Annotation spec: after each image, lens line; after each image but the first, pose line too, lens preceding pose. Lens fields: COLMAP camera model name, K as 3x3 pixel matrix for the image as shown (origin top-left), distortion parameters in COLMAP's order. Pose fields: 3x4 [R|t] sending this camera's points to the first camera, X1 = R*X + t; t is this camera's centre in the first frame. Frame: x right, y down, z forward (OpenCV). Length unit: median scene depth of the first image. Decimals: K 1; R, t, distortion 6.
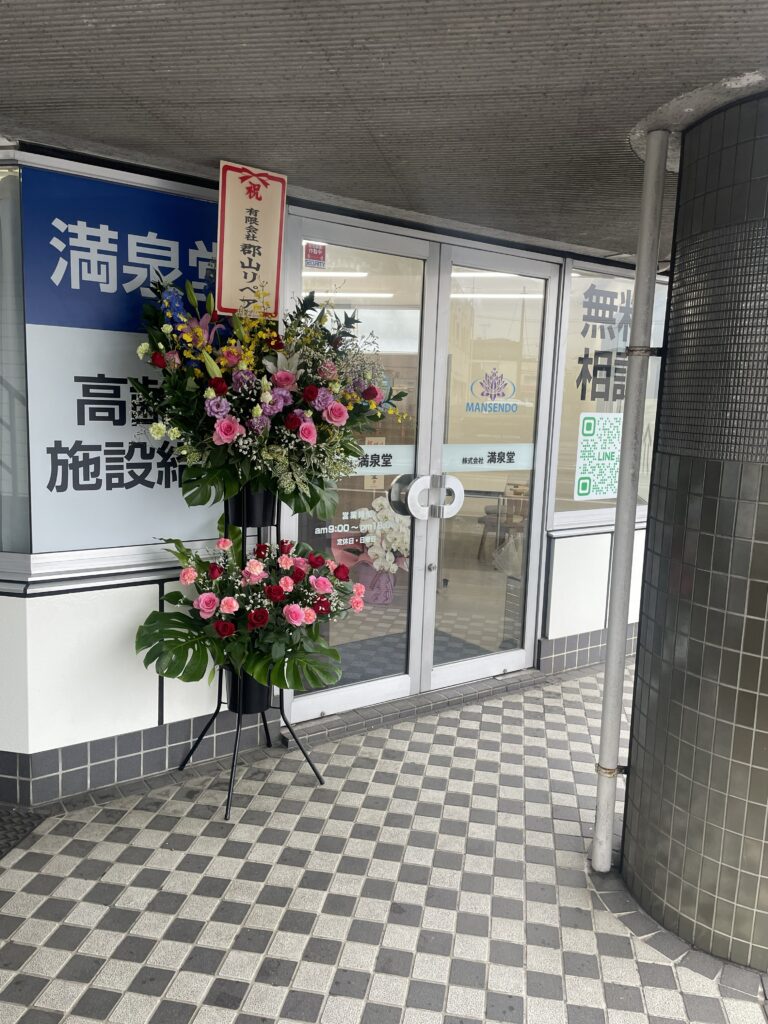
lens RADIAL K [[776.9, 0, 384.0], [0, 776.9, 512.0], [0, 0, 1]] dist [0.039214, -0.000525]
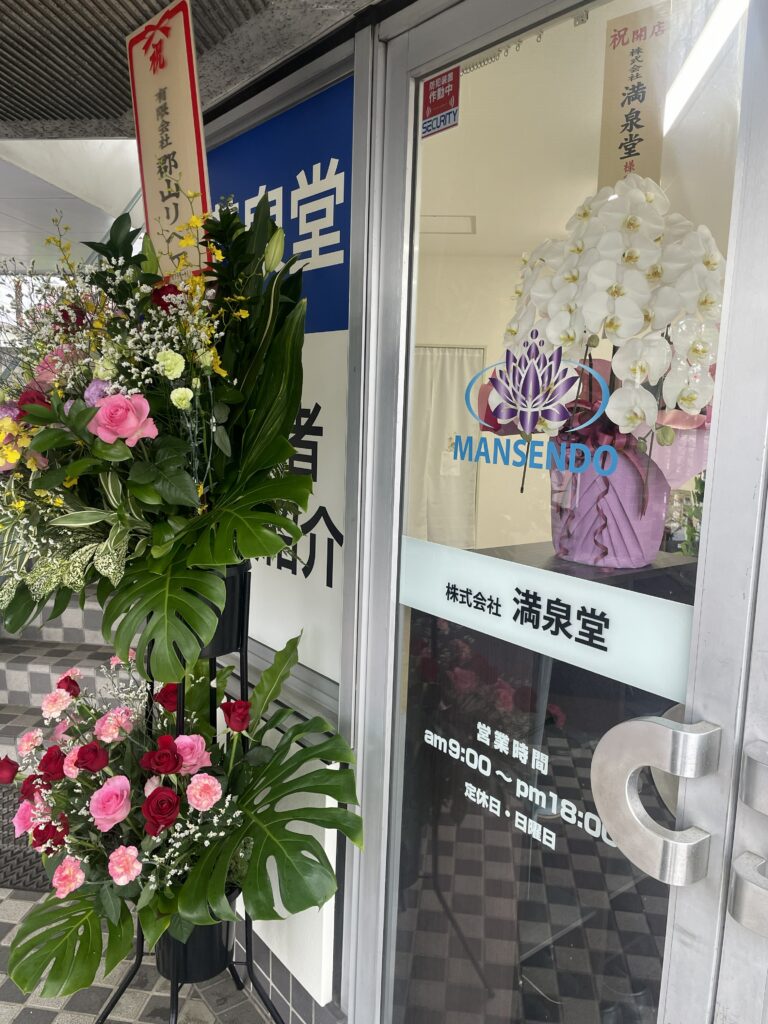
lens RADIAL K [[776.9, 0, 384.0], [0, 776.9, 512.0], [0, 0, 1]] dist [0.039214, -0.000525]
pose [[0.044878, 0.097490, -0.994224, 0.337167], [-0.179824, 0.979759, 0.087954, -0.133671], [0.982675, 0.174838, 0.061501, 0.925329]]
